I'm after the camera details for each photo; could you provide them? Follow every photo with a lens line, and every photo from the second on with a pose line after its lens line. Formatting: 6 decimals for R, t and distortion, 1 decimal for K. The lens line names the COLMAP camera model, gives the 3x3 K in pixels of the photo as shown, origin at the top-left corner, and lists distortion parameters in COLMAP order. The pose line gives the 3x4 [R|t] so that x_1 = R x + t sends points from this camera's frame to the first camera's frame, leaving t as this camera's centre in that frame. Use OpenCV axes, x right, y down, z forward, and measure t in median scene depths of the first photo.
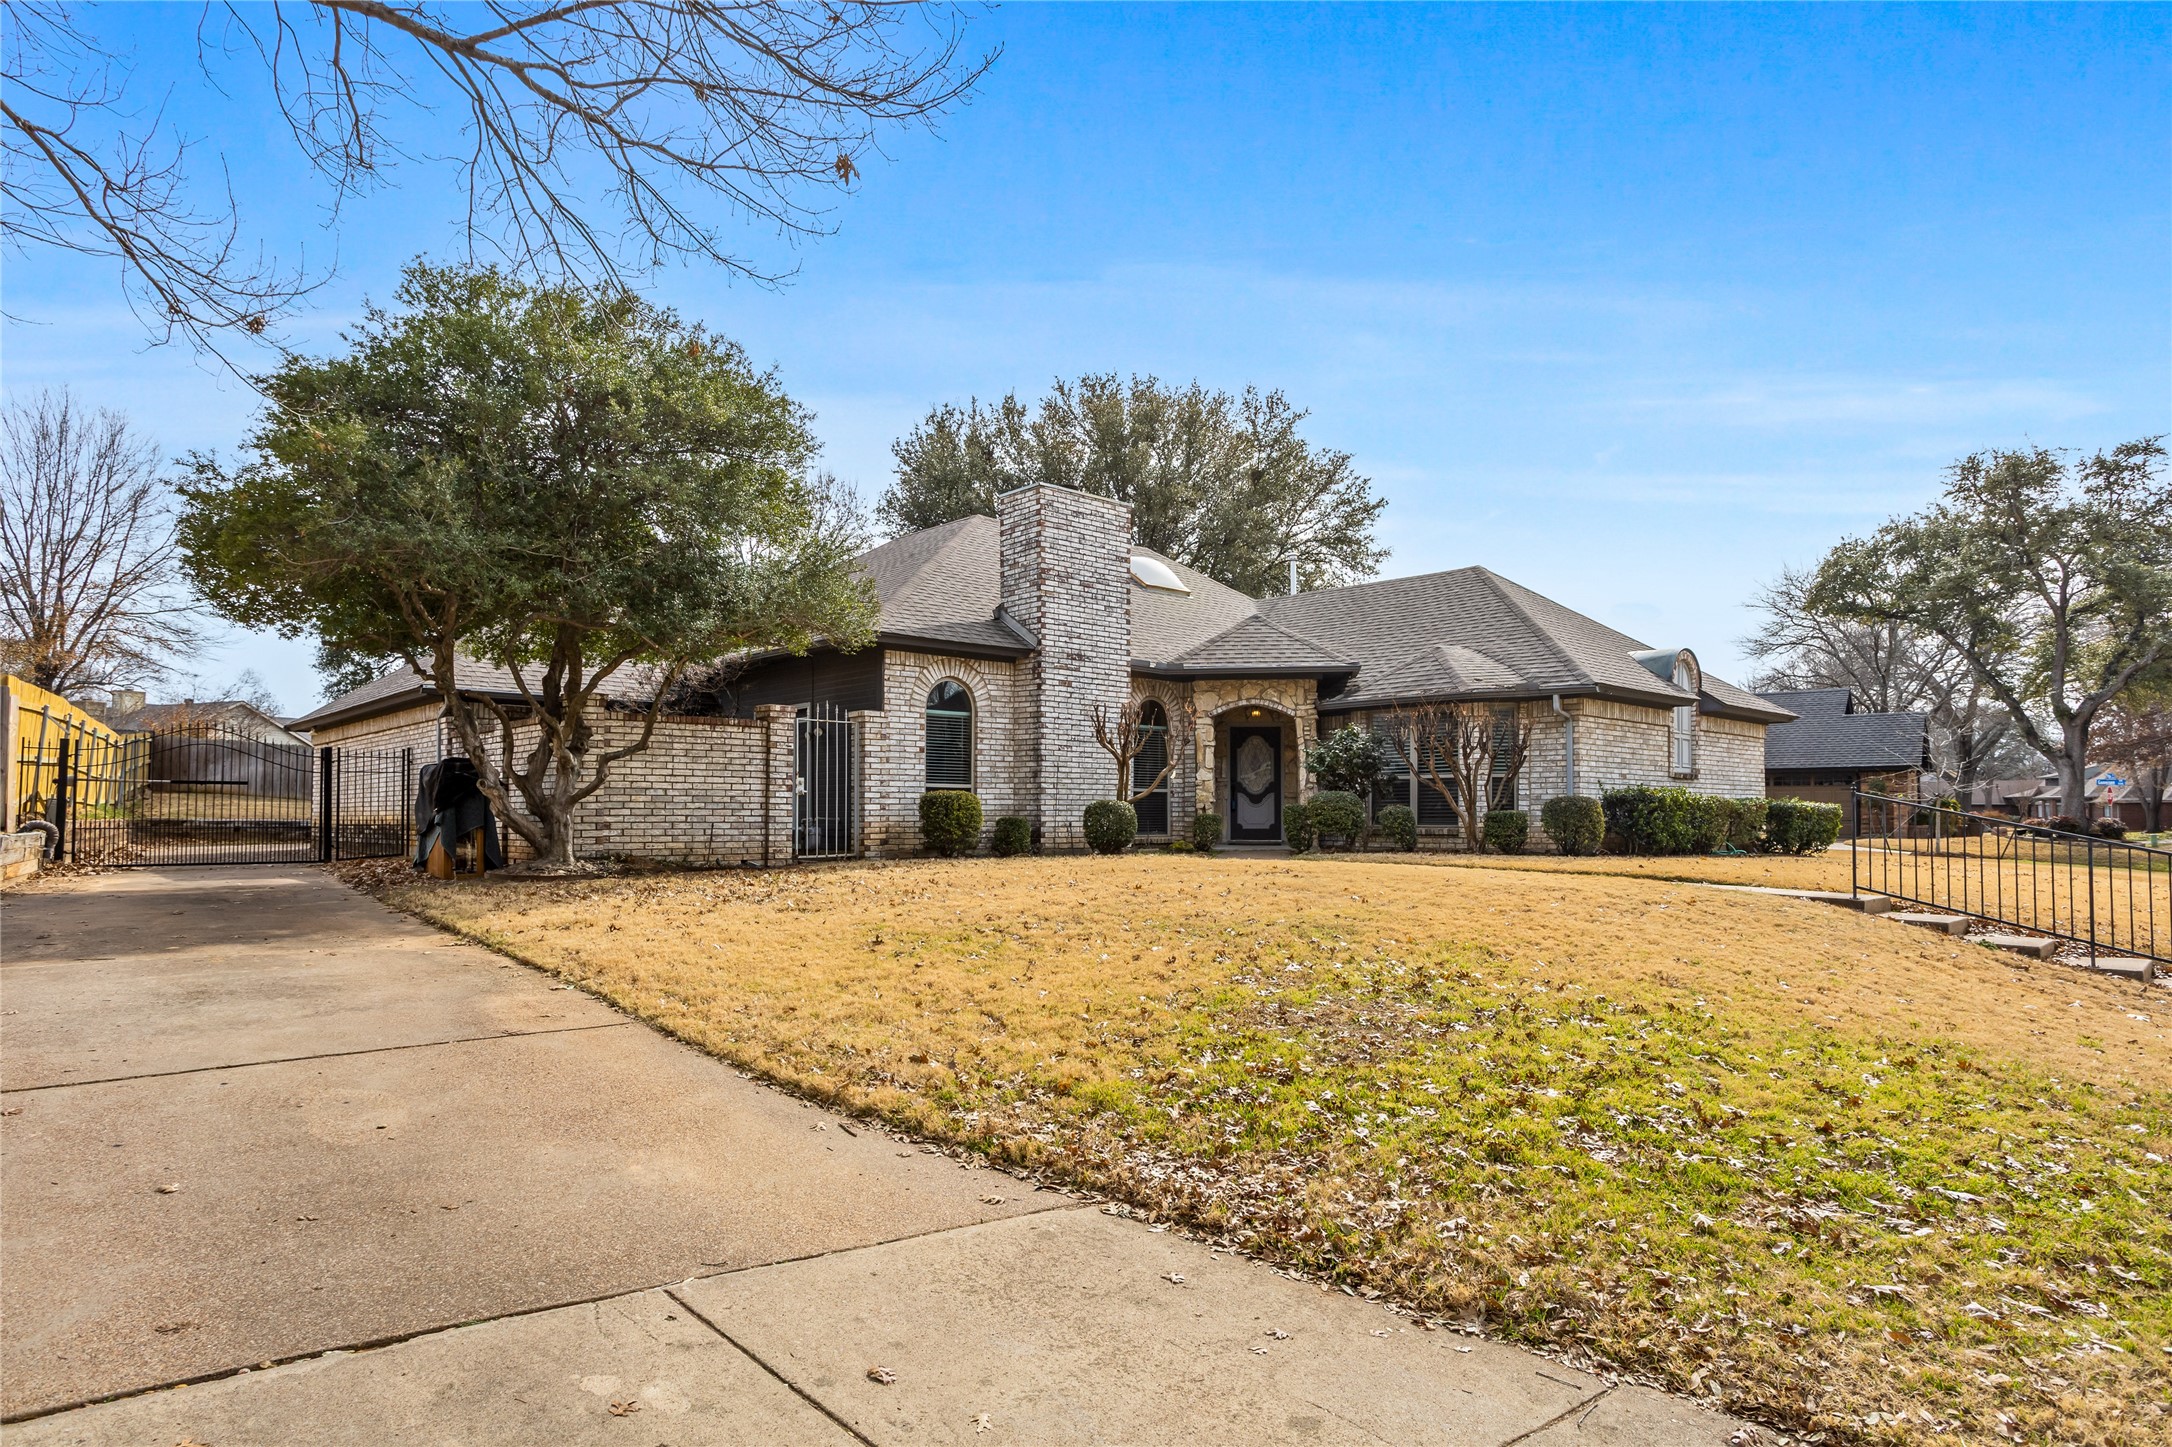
lens RADIAL K [[1201.9, 0, 1021.1], [0, 1201.9, 719.5], [0, 0, 1]] dist [-0.000312, -0.000147]
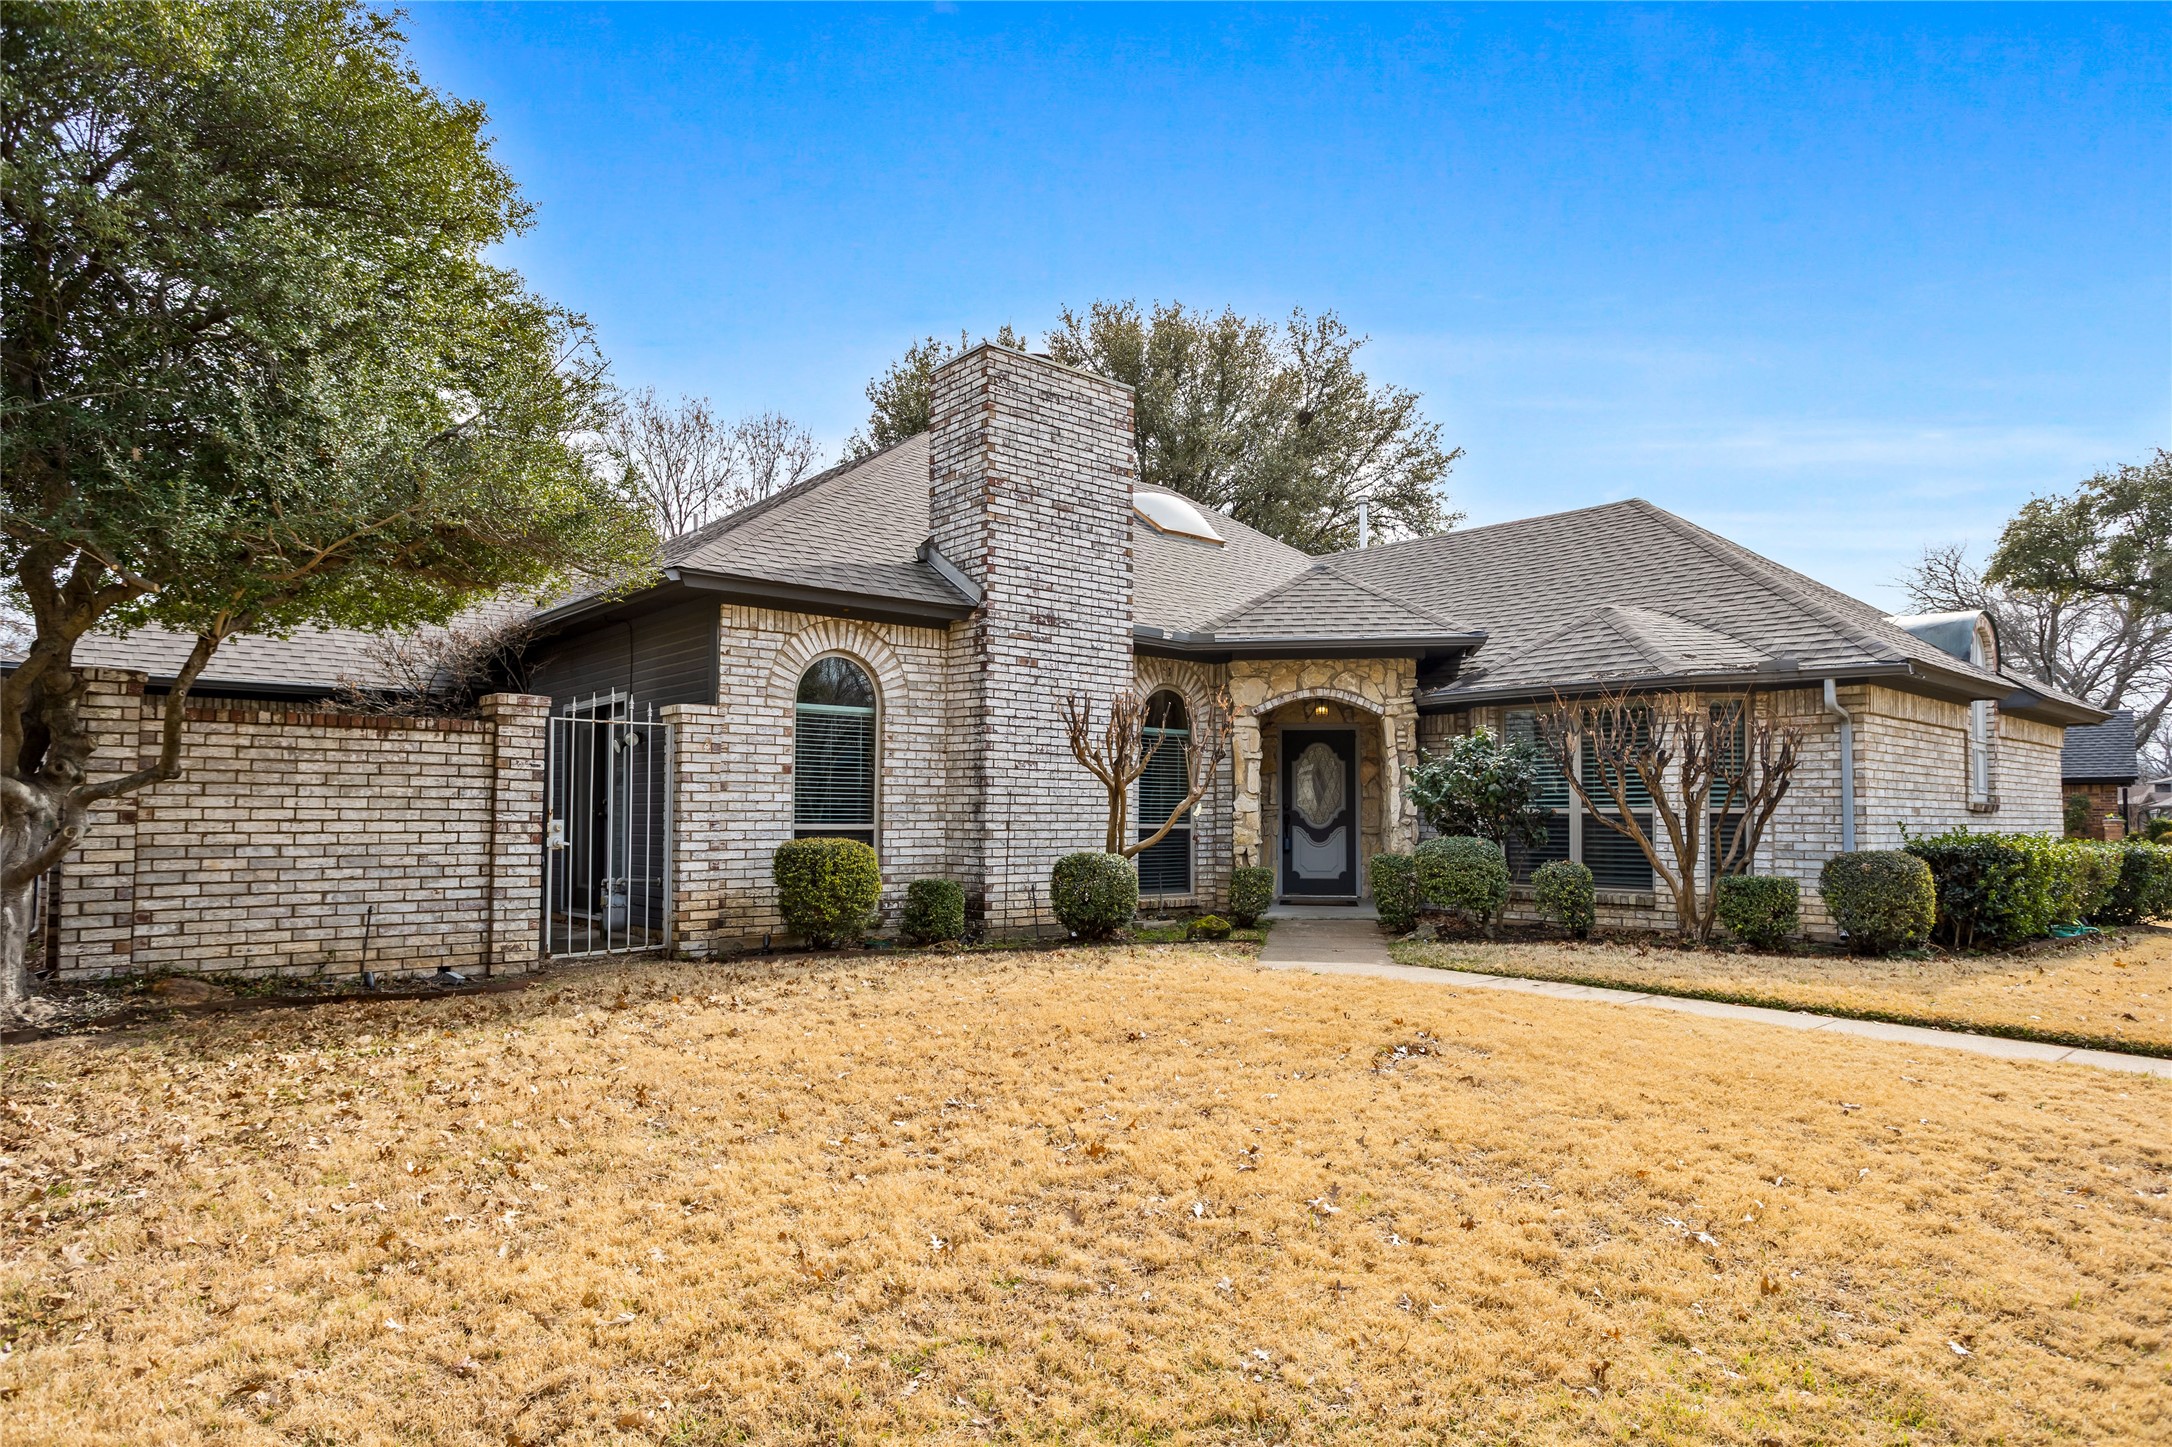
lens RADIAL K [[1321.5, 0, 1086.0], [0, 1321.5, 723.5], [0, 0, 1]] dist [-0.000956, 0.000099]
pose [[0.999315, 0.000765, 0.036998, 0.040296], [-0.000919, 0.999991, 0.004134, -0.000739], [-0.036995, -0.004165, 0.999307, 0.296406]]
